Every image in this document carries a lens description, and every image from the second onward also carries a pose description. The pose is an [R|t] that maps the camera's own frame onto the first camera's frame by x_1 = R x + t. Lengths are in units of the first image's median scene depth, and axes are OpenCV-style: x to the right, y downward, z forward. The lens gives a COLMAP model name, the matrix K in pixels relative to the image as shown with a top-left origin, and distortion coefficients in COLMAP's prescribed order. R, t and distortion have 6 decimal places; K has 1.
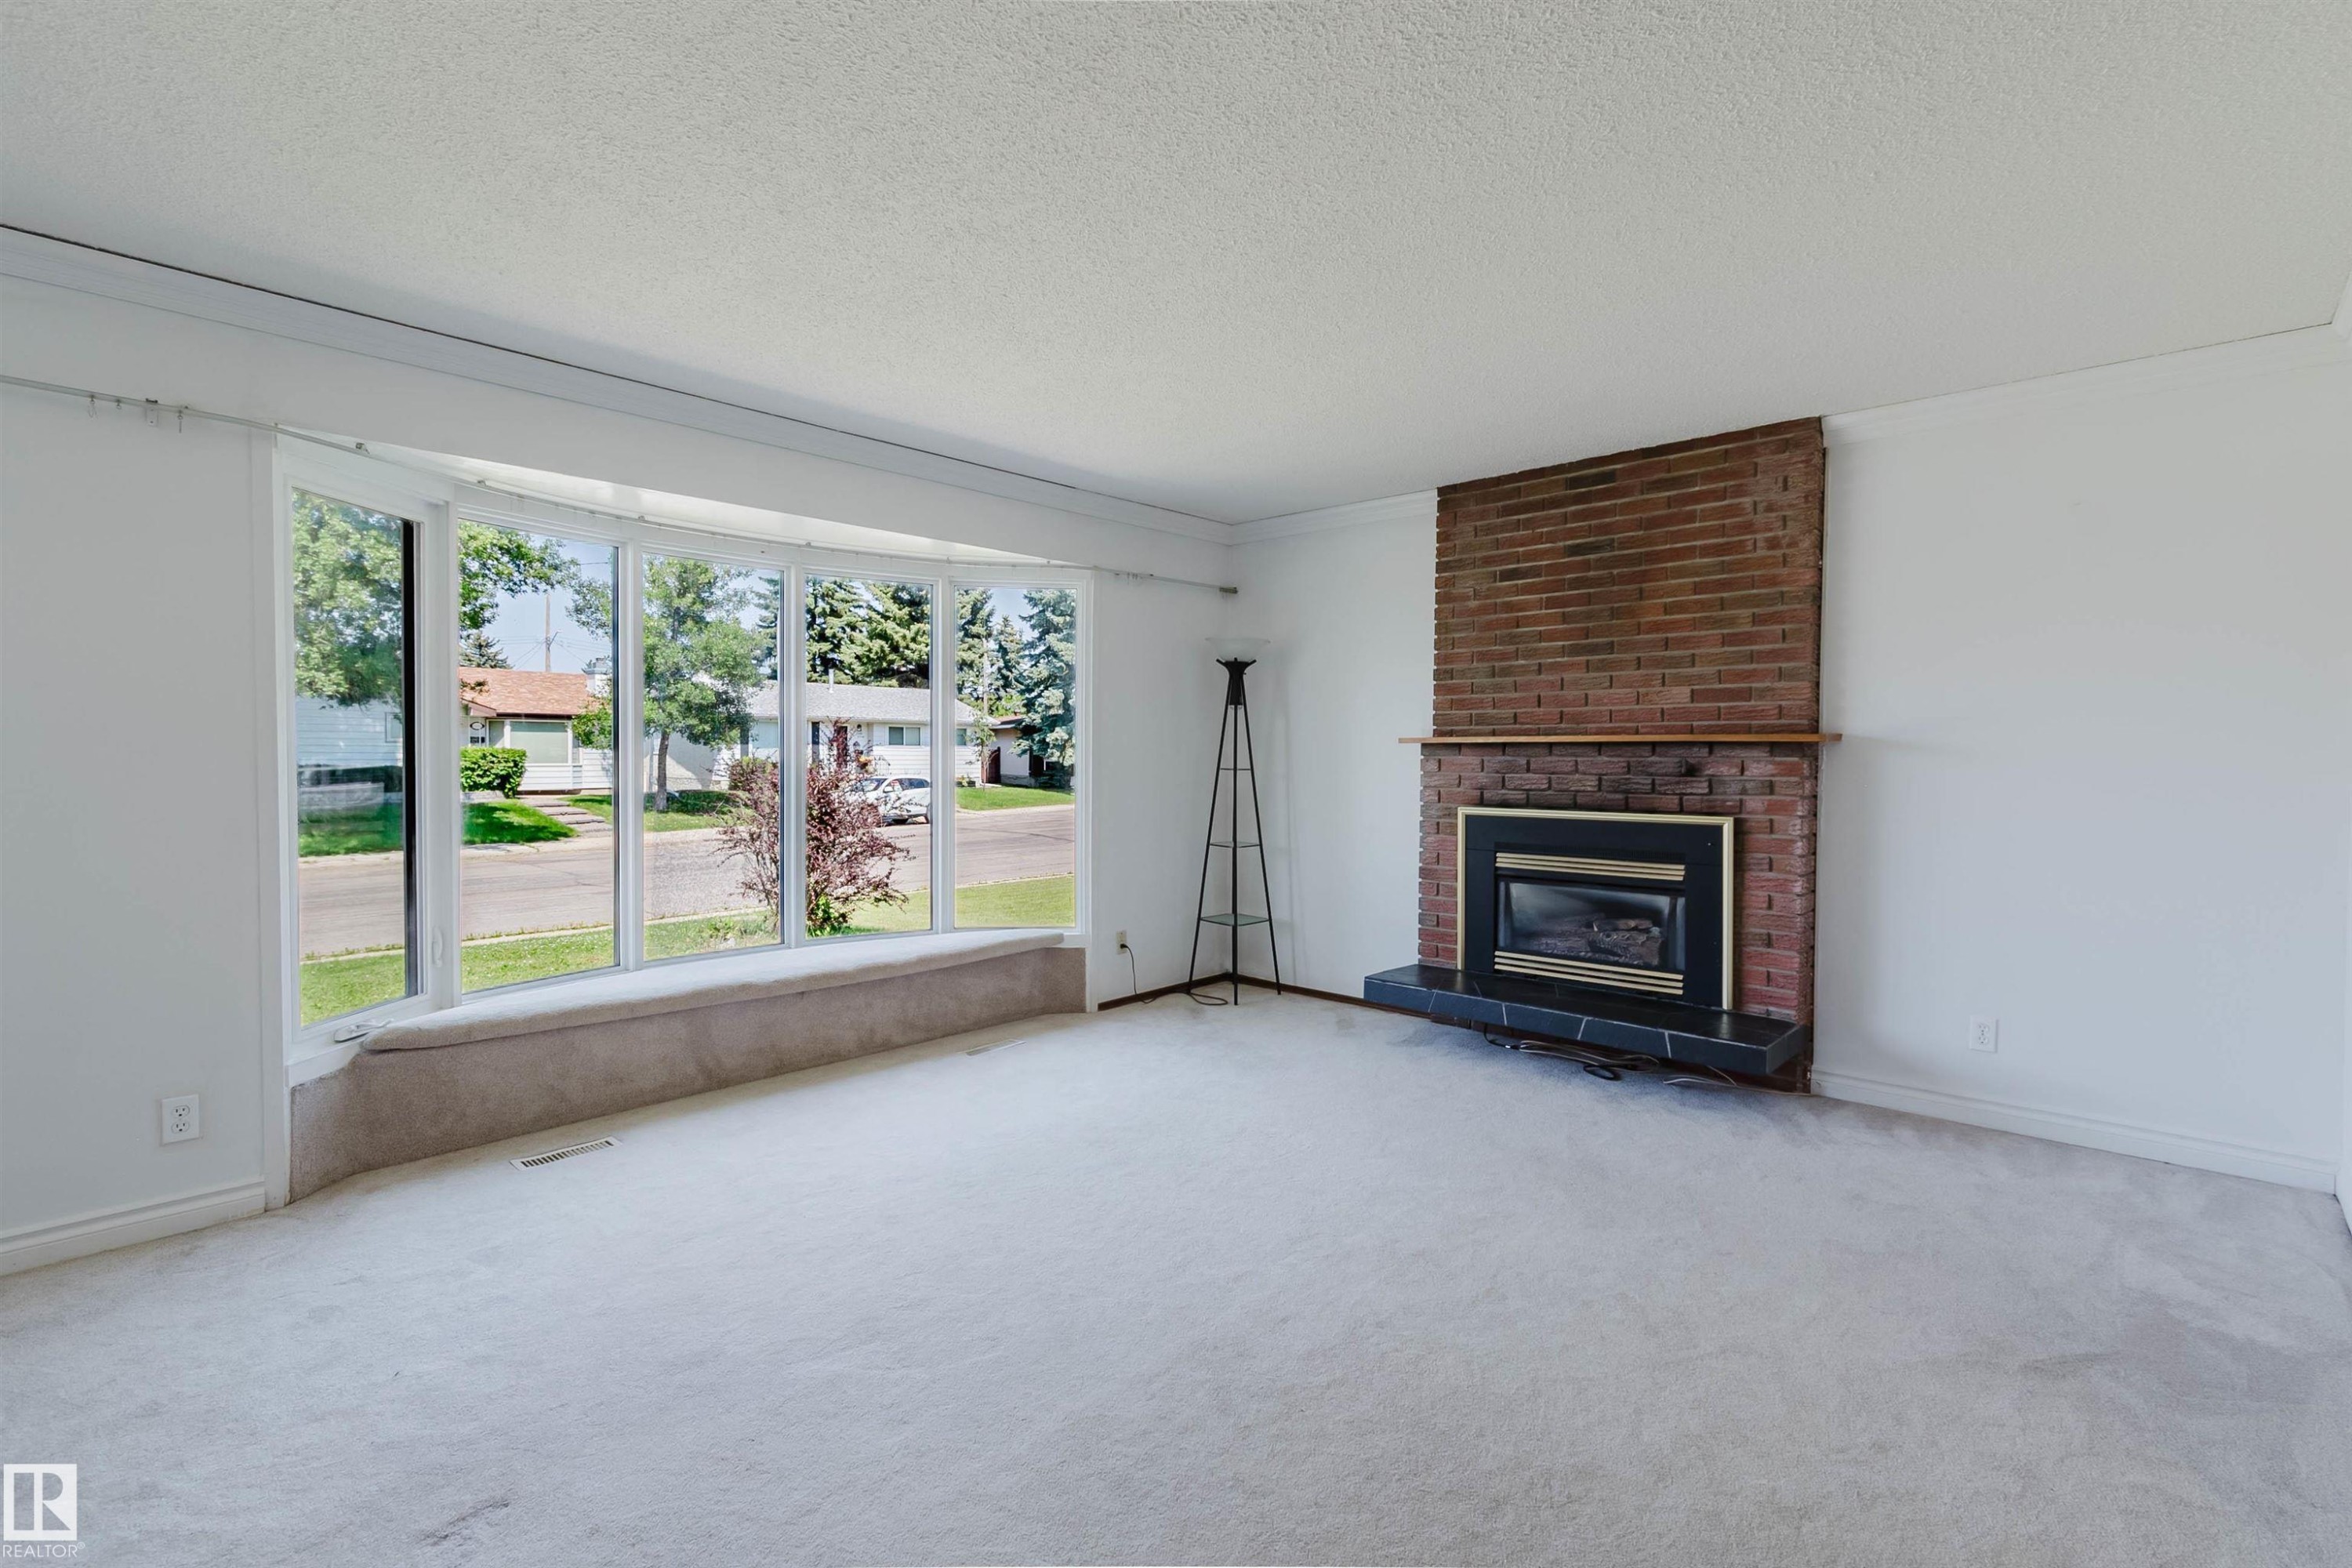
lens RADIAL K [[1064.7, 0, 1174.1], [0, 1064.7, 775.3], [0, 0, 1]] dist [0.006076, -0.003924]
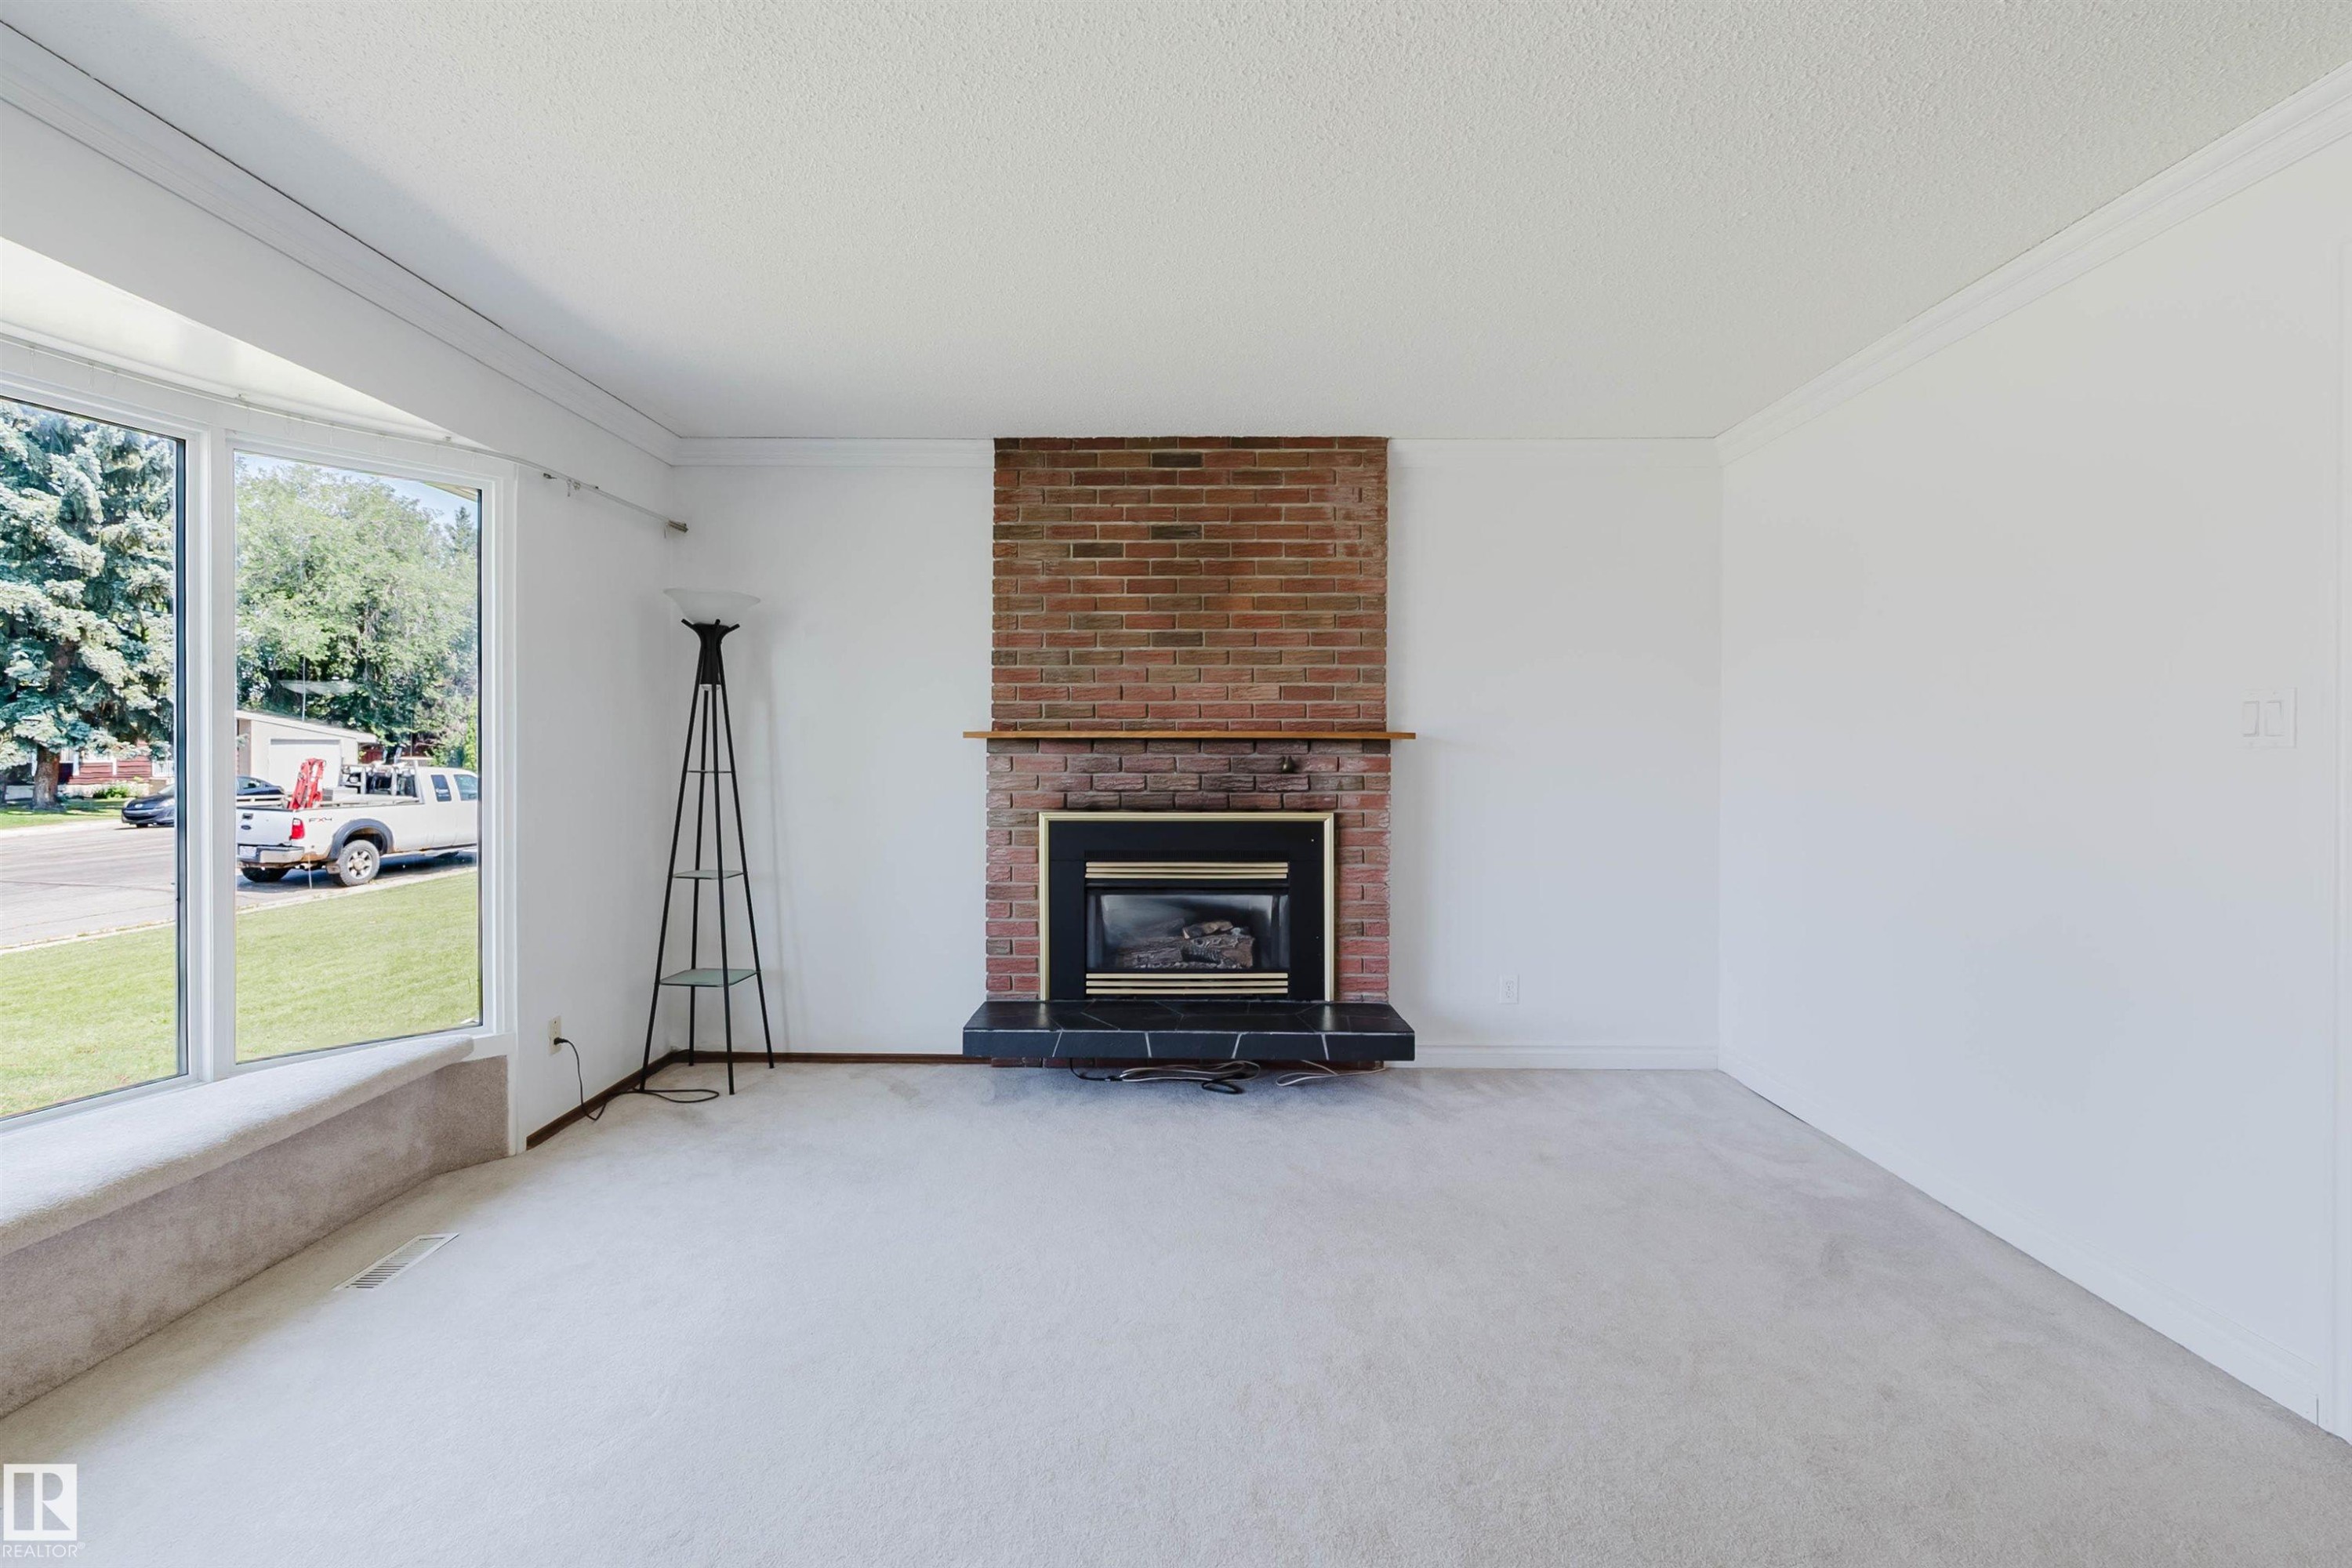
lens RADIAL K [[1092.6, 0, 1177.7], [0, 1092.6, 769.2], [0, 0, 1]] dist [0.000684, 0.001093]
pose [[0.742126, -0.009364, 0.670195, -0.257508], [0.013764, 0.999904, -0.001269, -0.002619], [-0.670119, 0.010166, 0.742184, 0.285056]]
